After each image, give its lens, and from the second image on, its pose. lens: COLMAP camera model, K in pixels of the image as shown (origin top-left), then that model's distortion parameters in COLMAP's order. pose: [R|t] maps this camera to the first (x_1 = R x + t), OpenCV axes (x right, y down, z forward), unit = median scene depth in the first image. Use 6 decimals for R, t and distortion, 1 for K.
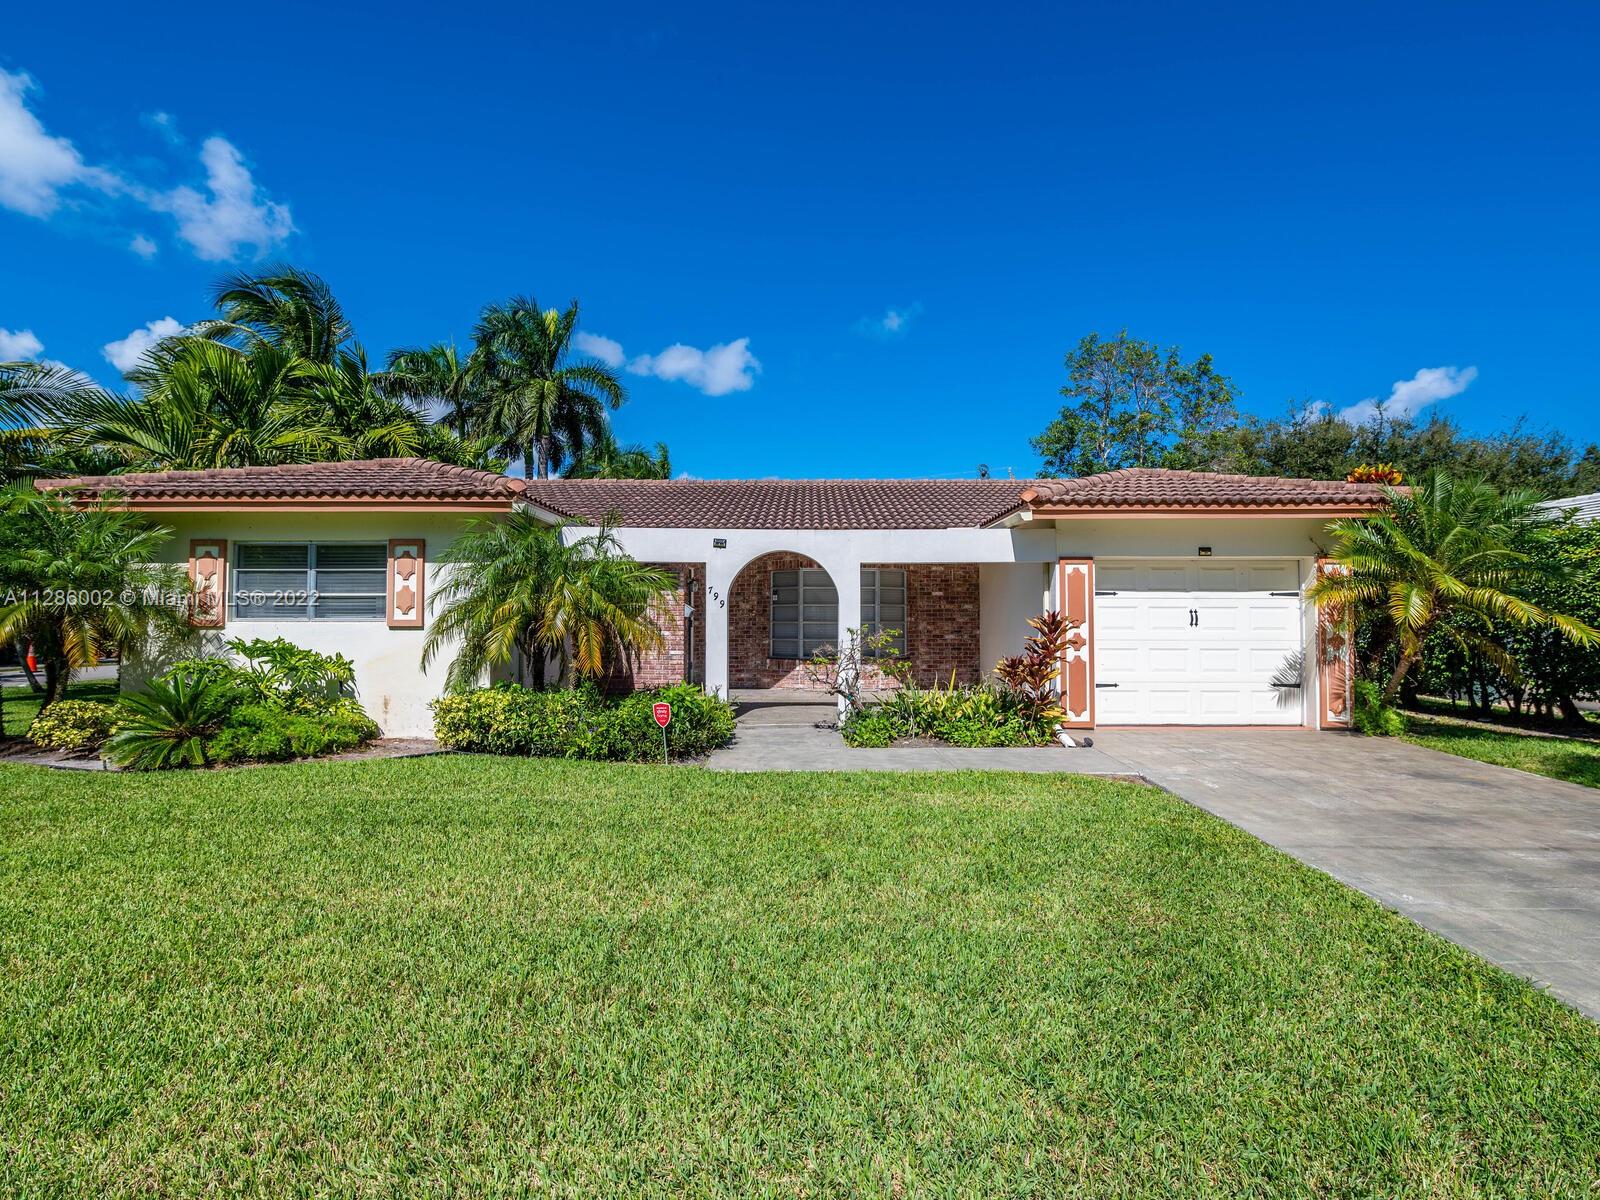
lens RADIAL K [[723.2, 0, 800.0], [0, 723.2, 600.0], [0, 0, 1]] dist [-0.004970, -0.001102]
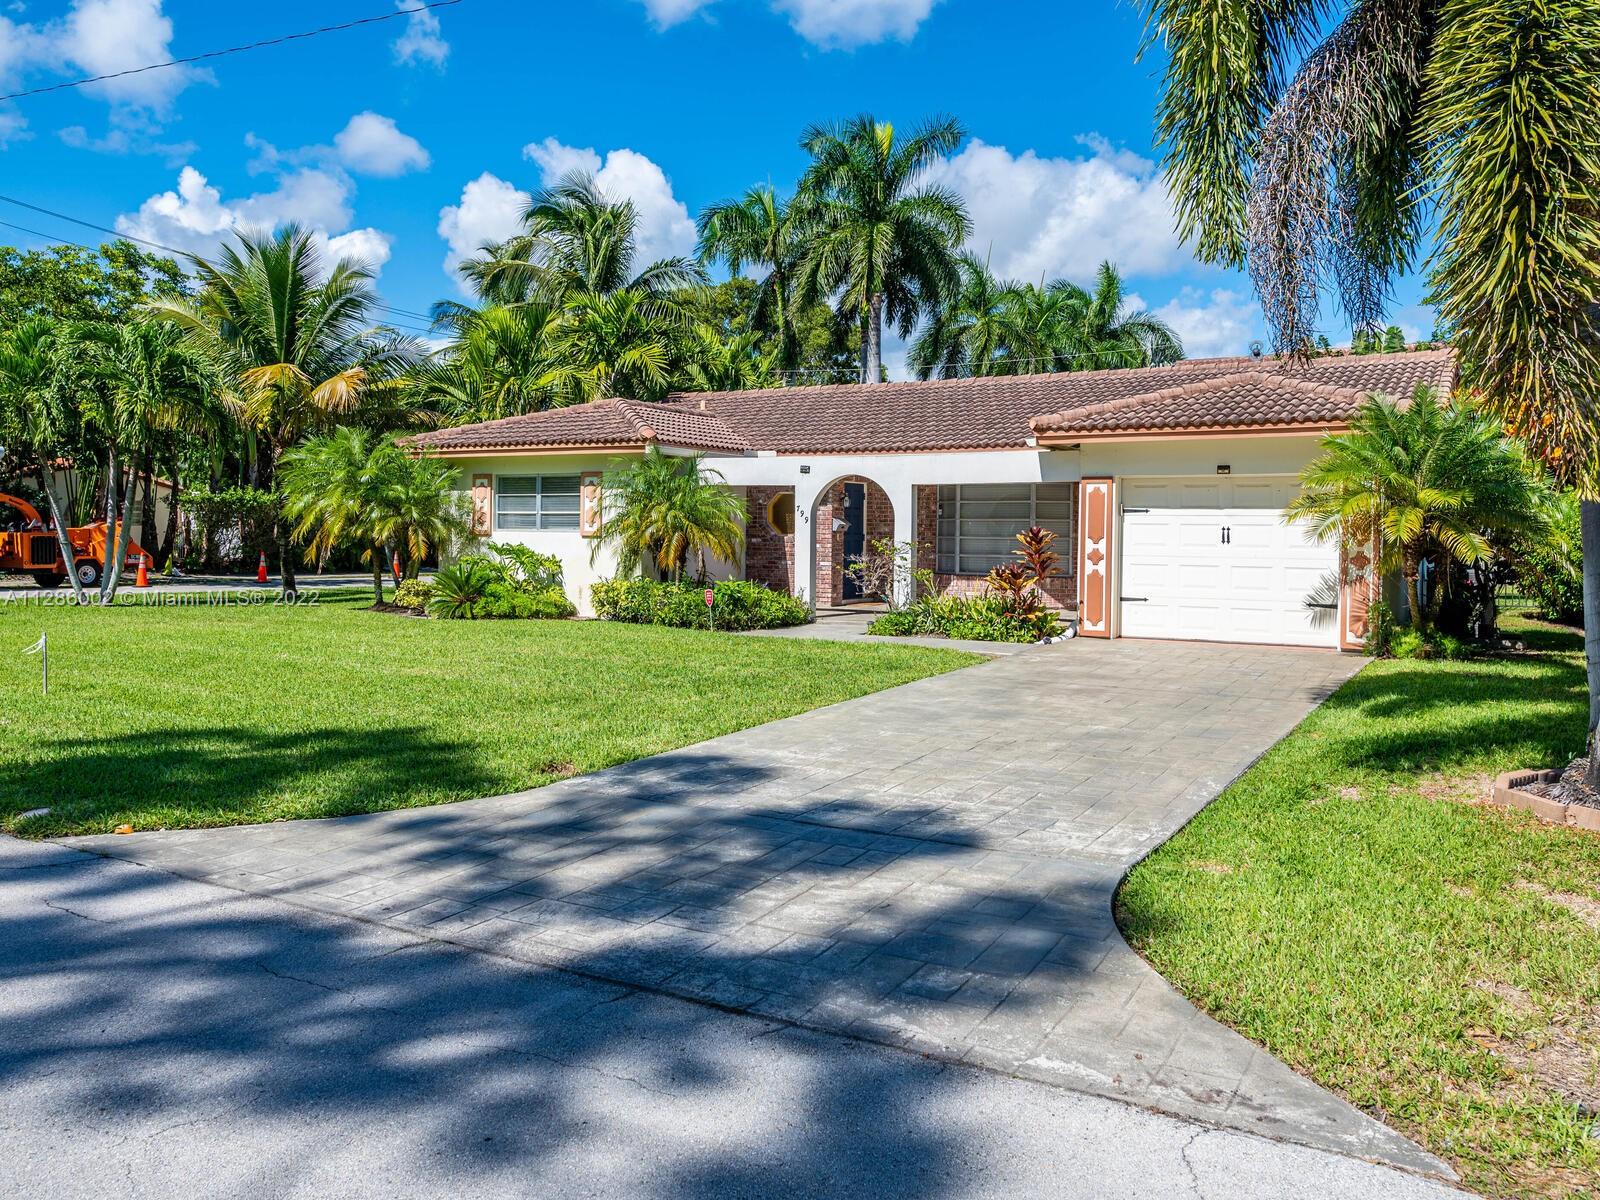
lens RADIAL K [[1292.7, 0, 797.5], [0, 1292.7, 559.2], [0, 0, 1]] dist [0.008057, -0.000473]
pose [[0.867218, 0.018681, -0.497579, 1.003246], [0.003407, 0.999050, 0.043446, -0.023866], [0.497918, -0.039373, 0.866330, -0.922656]]
